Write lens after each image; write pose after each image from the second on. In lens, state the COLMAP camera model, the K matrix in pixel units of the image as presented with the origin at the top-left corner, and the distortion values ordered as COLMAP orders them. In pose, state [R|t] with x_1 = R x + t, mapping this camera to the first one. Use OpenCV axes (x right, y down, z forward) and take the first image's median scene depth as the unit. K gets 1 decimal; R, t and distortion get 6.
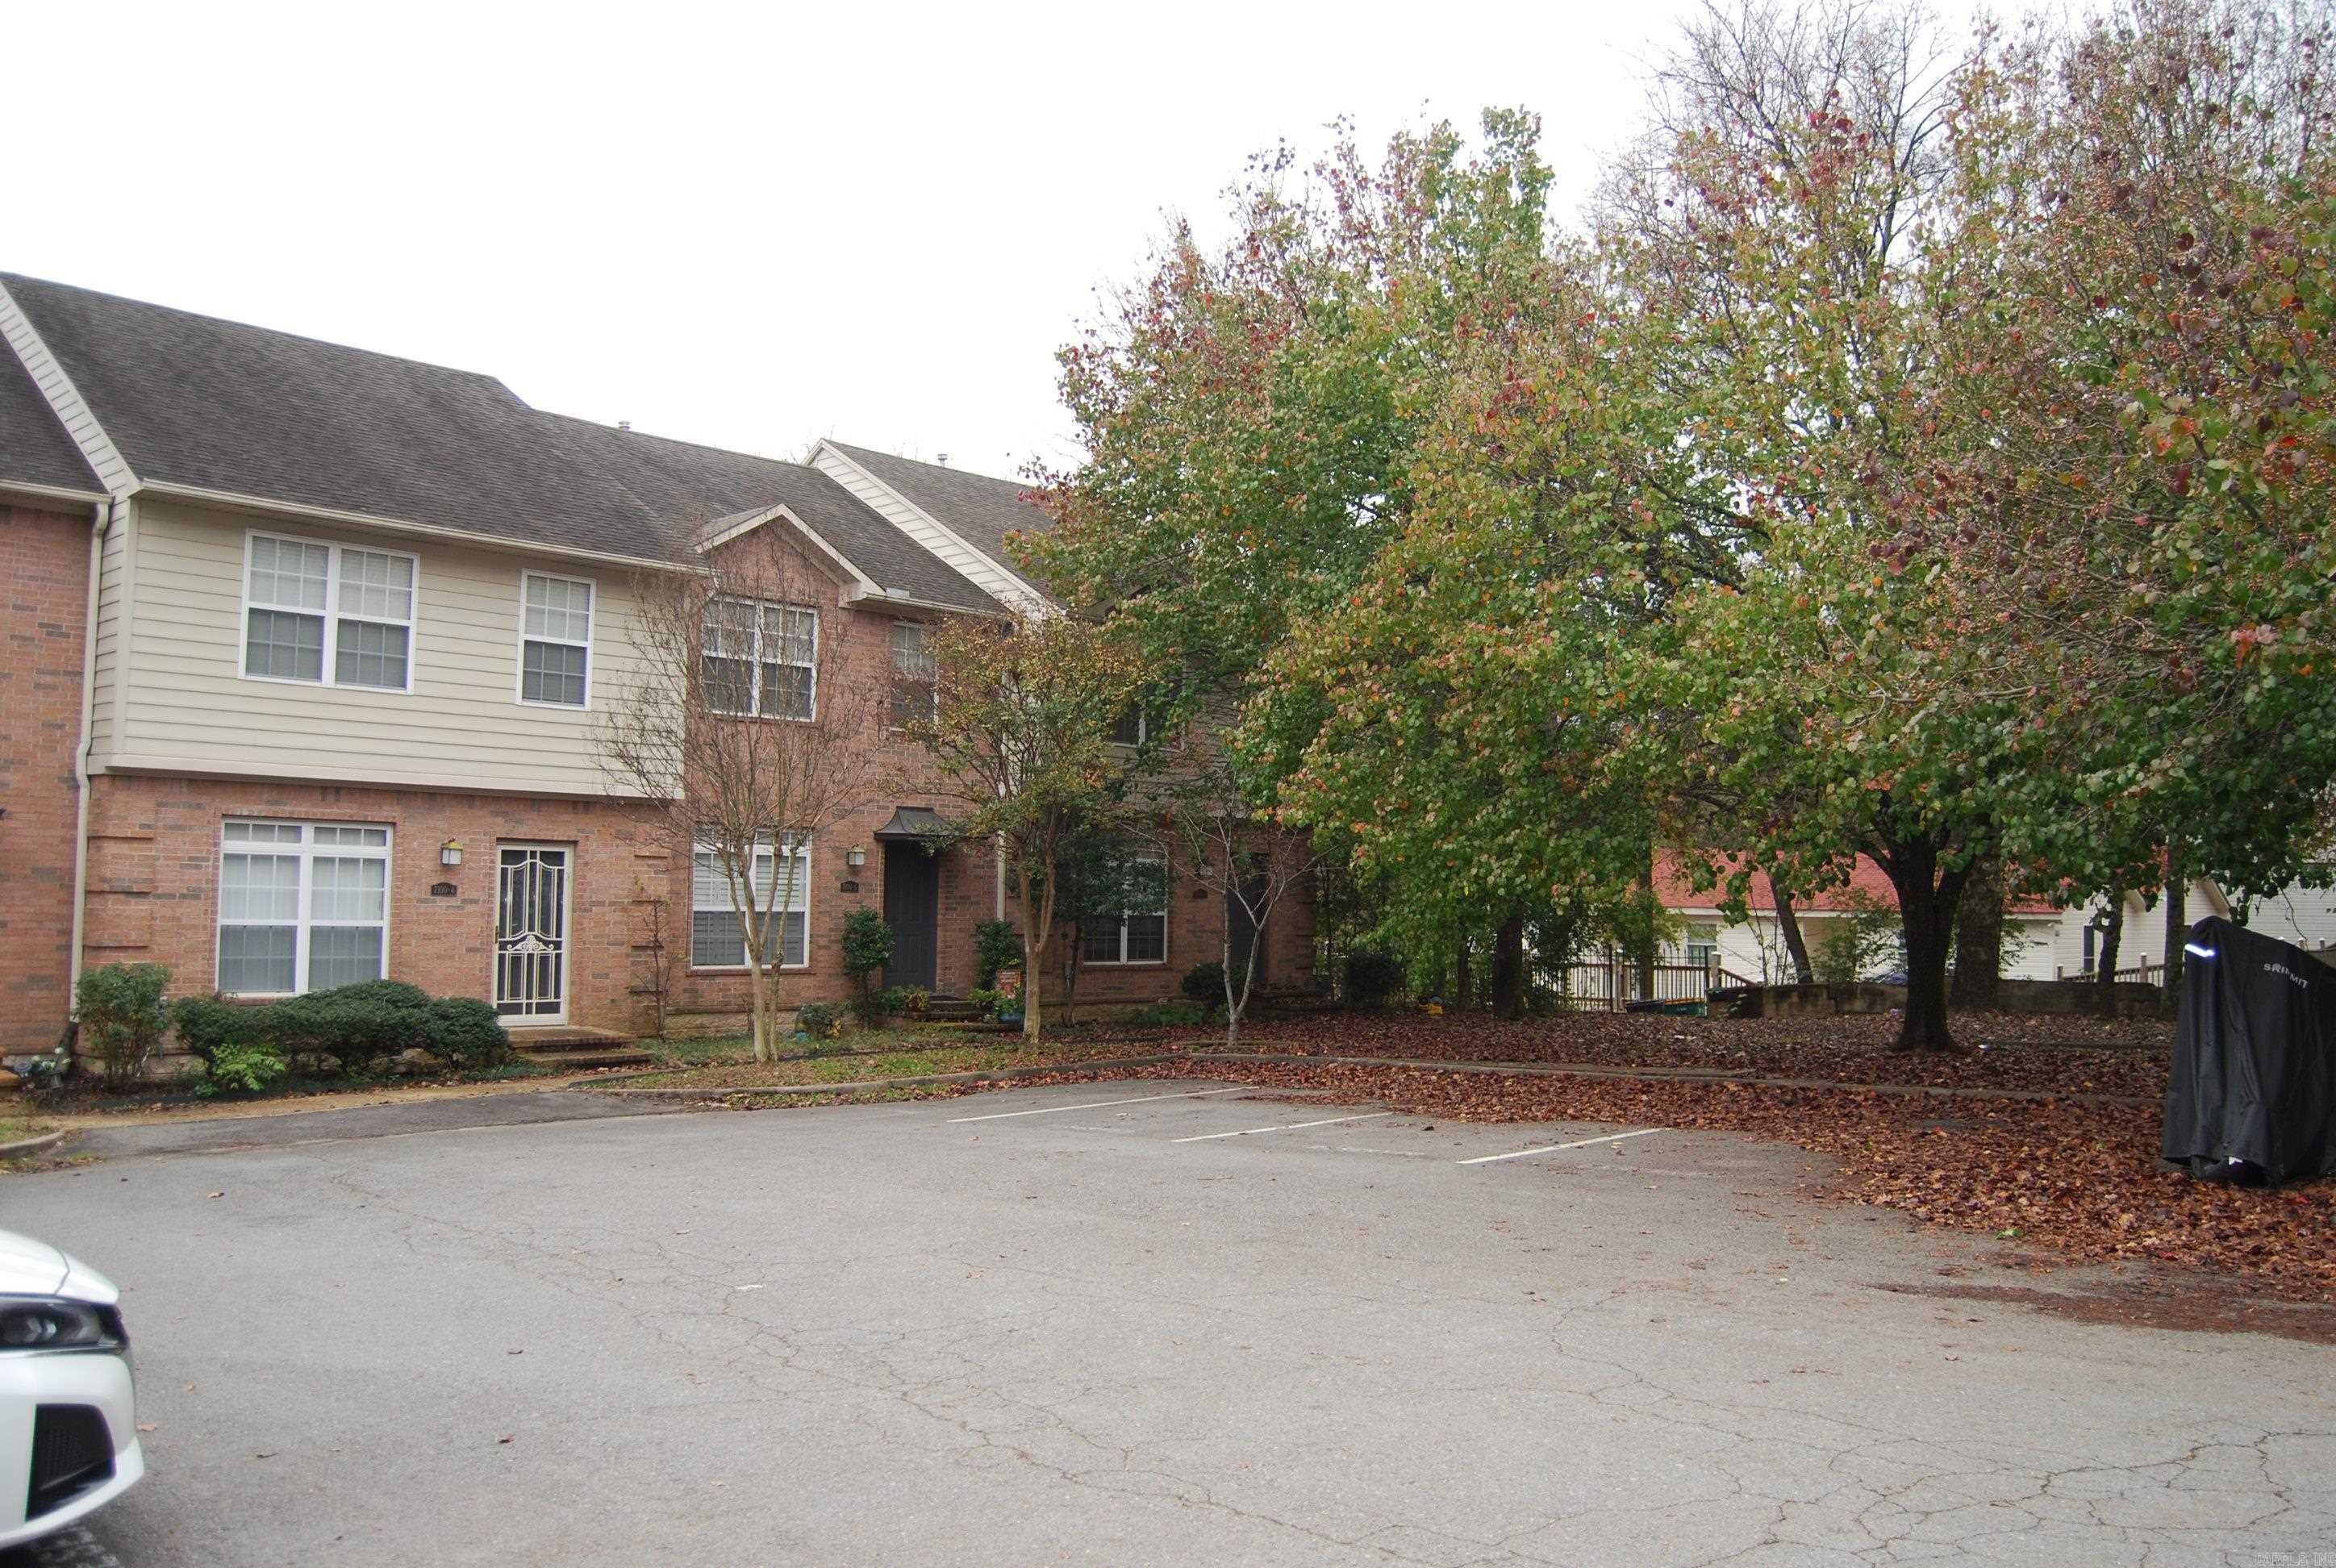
lens RADIAL K [[1886.3, 0, 1168.0], [0, 1886.3, 784.0], [0, 0, 1]] dist [-0.000064, -0.000026]
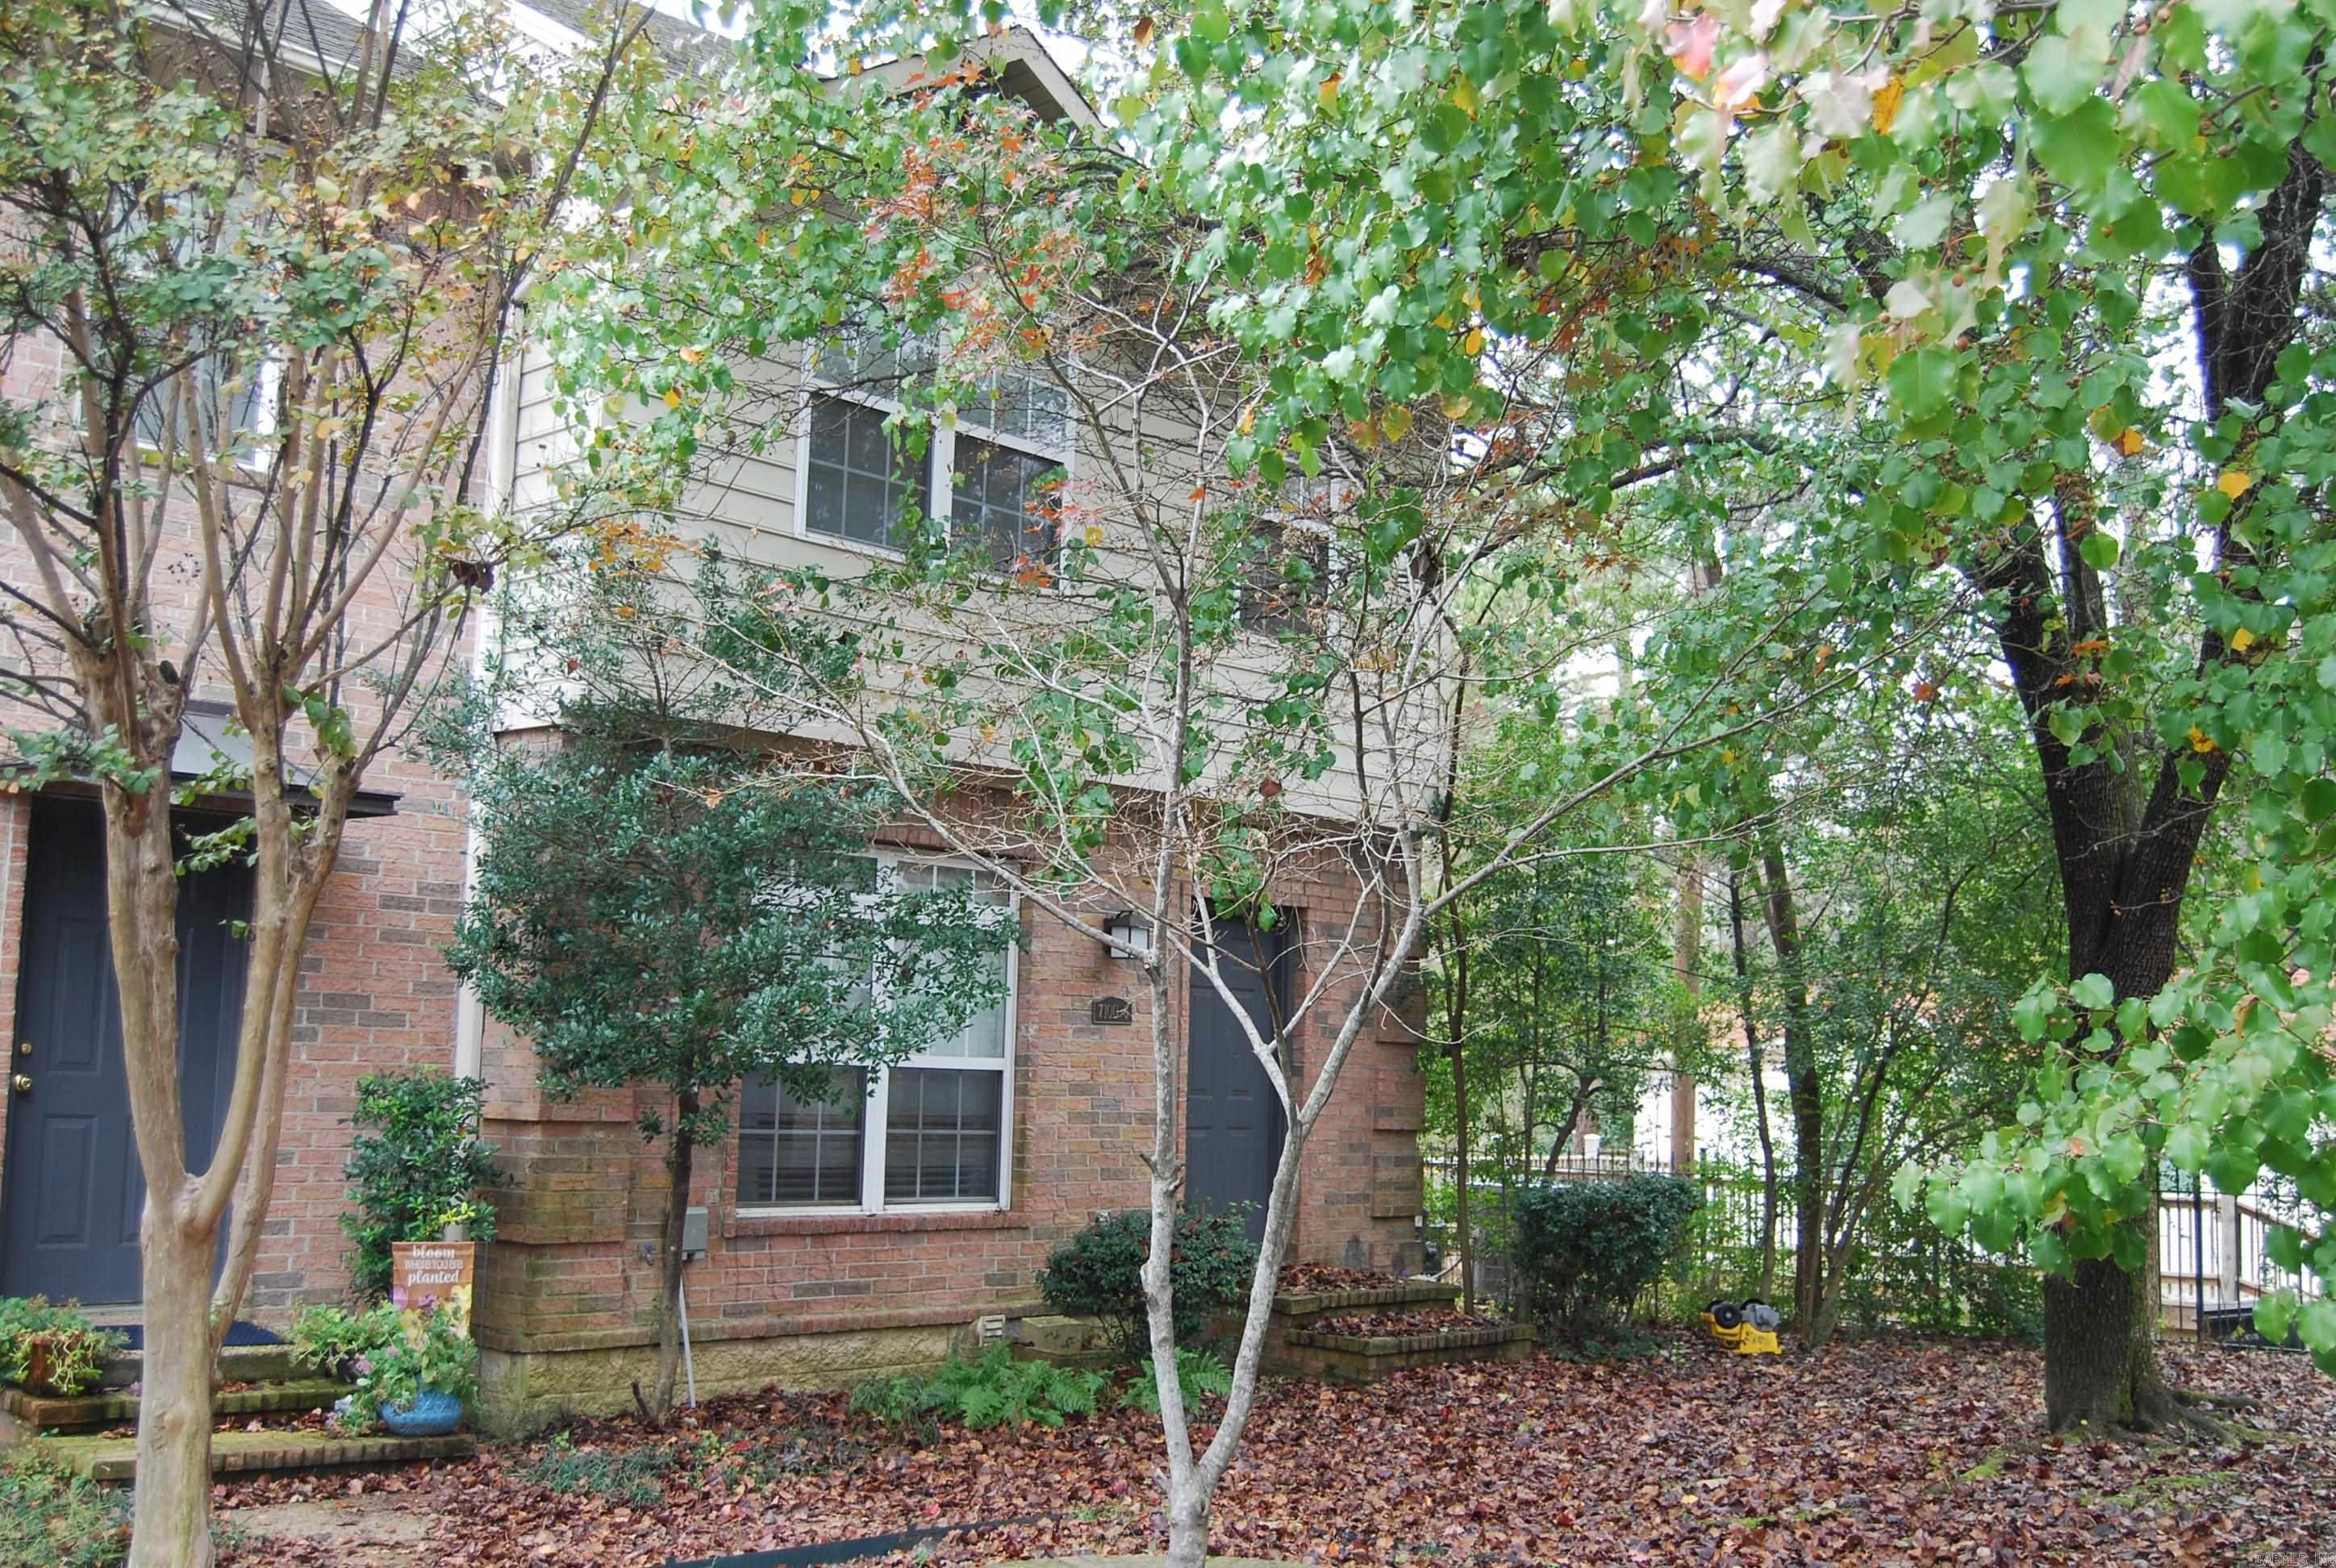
lens RADIAL K [[2424.3, 0, 1168.0], [0, 2424.3, 784.0], [0, 0, 1]] dist [0.001200, 0.001748]
pose [[0.999858, 0.010891, 0.012825, 0.022602], [-0.010087, 0.998076, -0.061184, 0.045823], [-0.013467, 0.061046, 0.998044, 0.570939]]
